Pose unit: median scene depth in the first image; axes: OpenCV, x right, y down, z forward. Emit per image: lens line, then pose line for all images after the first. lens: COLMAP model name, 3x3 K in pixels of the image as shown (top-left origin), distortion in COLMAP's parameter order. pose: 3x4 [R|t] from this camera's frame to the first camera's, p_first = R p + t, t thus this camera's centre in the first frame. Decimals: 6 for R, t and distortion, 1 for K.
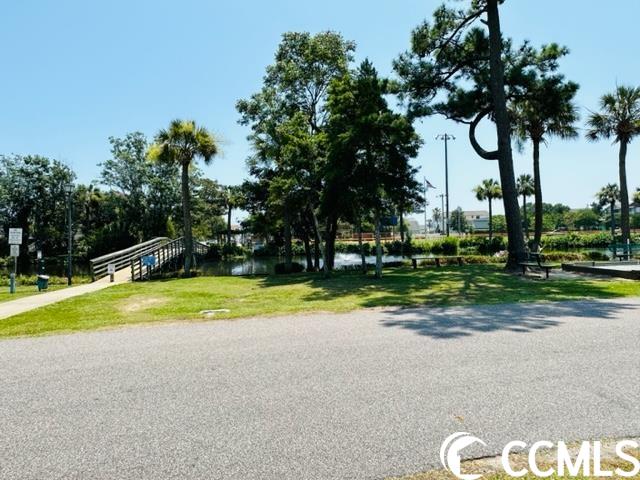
lens RADIAL K [[406.6, 0, 319.1], [0, 406.6, 237.4], [0, 0, 1]] dist [-0.008078, -0.001206]
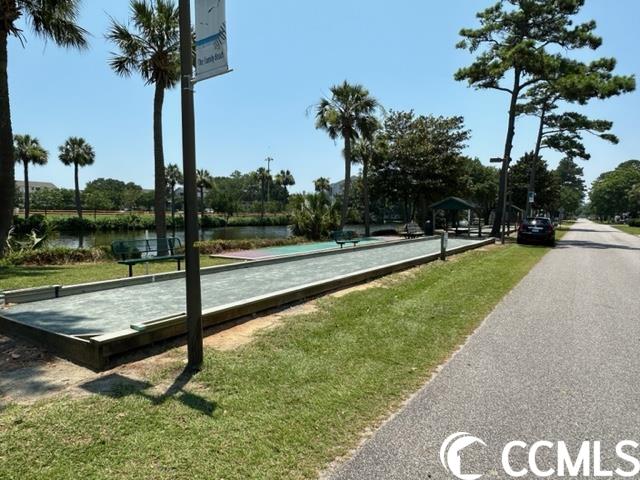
lens RADIAL K [[406.6, 0, 319.5], [0, 406.6, 238.5], [0, 0, 1]] dist [-0.008078, -0.001206]
pose [[0.579622, -0.014997, 0.814747, 0.135238], [-0.031557, 0.998668, 0.040833, -0.005233], [-0.814274, -0.049379, 0.578377, 0.146071]]
